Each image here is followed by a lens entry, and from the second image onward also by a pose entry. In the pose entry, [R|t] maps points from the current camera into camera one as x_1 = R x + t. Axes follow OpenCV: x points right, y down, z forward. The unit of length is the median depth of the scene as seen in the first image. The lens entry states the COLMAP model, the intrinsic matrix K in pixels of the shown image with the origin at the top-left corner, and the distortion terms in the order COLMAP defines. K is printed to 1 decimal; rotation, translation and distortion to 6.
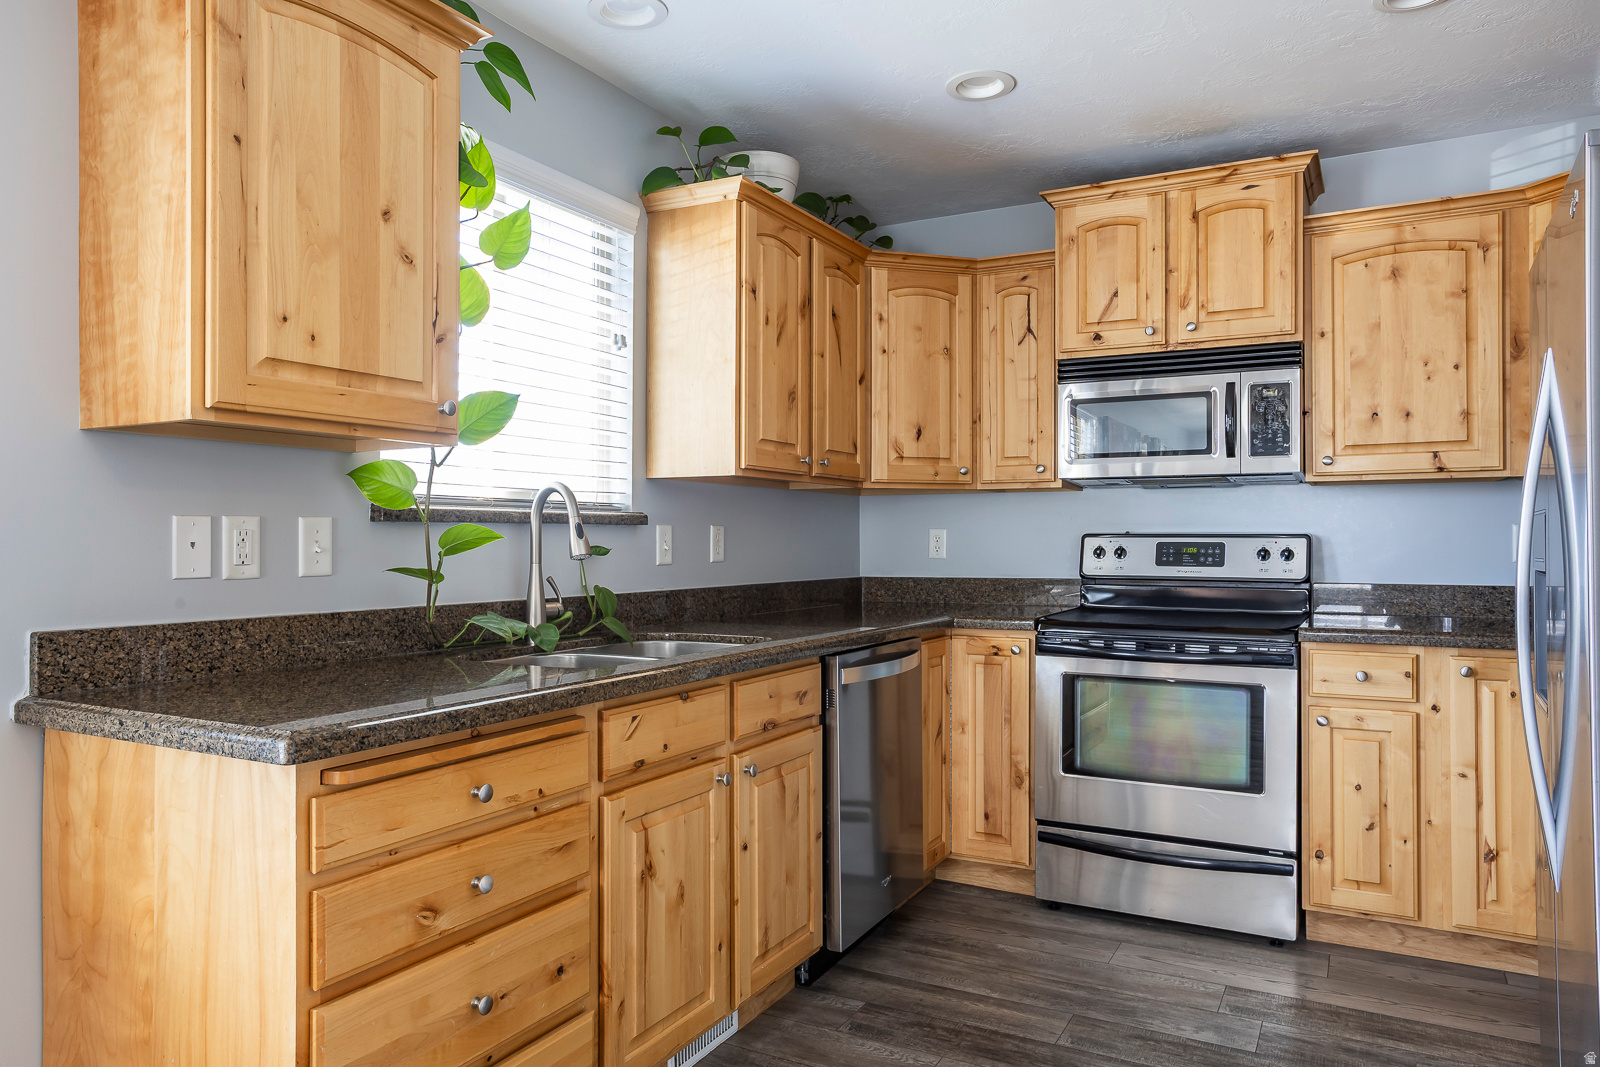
lens RADIAL K [[1088.1, 0, 798.7], [0, 1088.1, 517.3], [0, 0, 1]] dist [-0.026986, 0.045634]
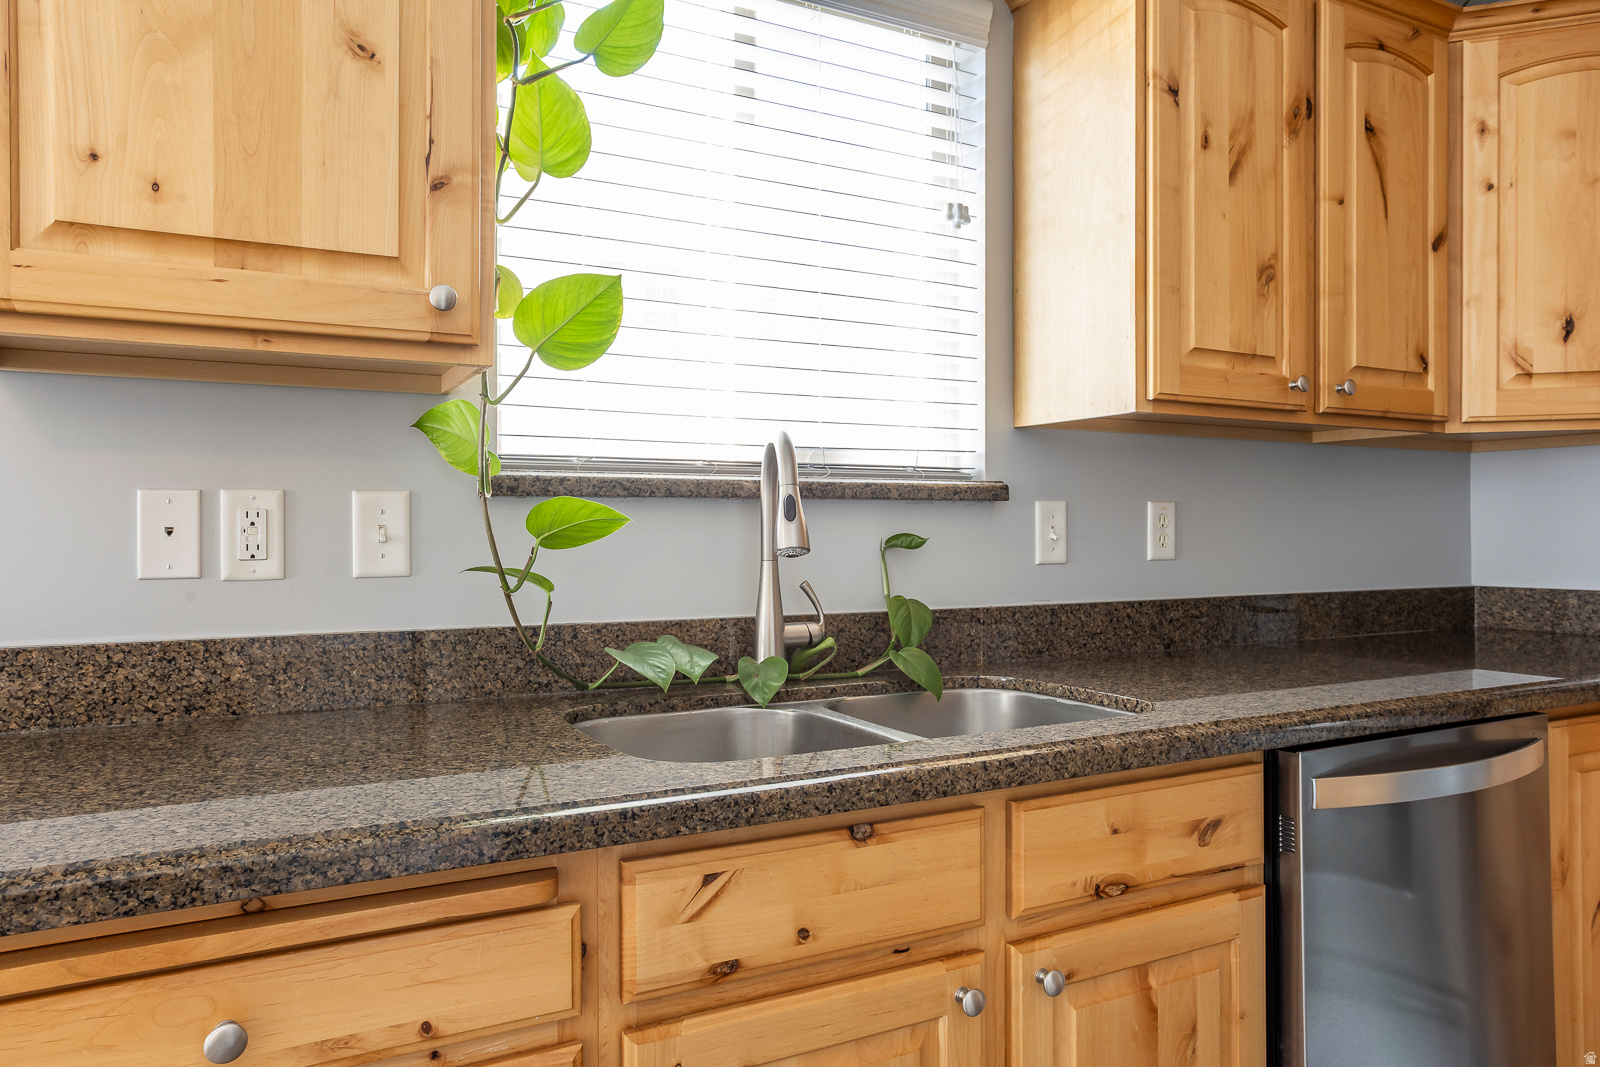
lens RADIAL K [[1088.1, 0, 798.7], [0, 1088.1, 517.3], [0, 0, 1]] dist [-0.026986, 0.045634]
pose [[0.835122, -0.005738, -0.550034, 0.107484], [0.011987, 0.999898, 0.007768, 0.010409], [0.549933, -0.013081, 0.835106, 0.410948]]
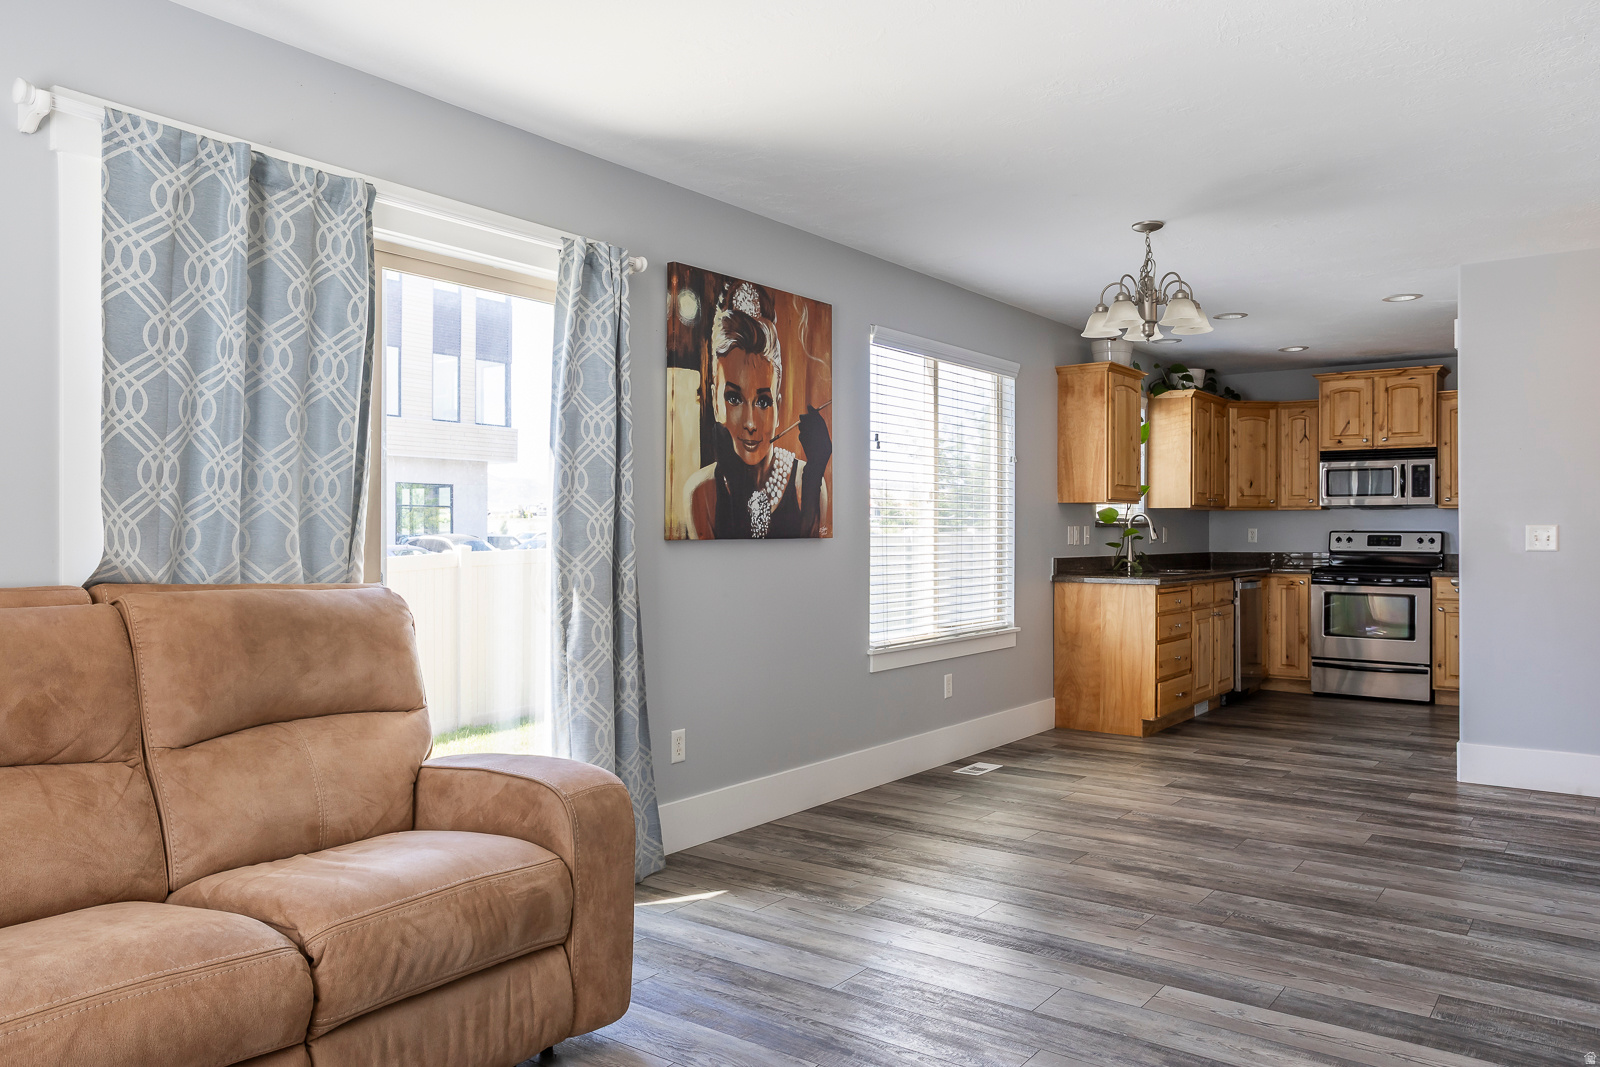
lens RADIAL K [[1163.9, 0, 800.6], [0, 1163.9, 525.9], [0, 0, 1]] dist [-0.002729, 0.001072]
pose [[0.991520, -0.000041, -0.129953, -0.586945], [0.001835, 0.999905, 0.013685, -0.034689], [0.129940, -0.013808, 0.991426, -1.732611]]
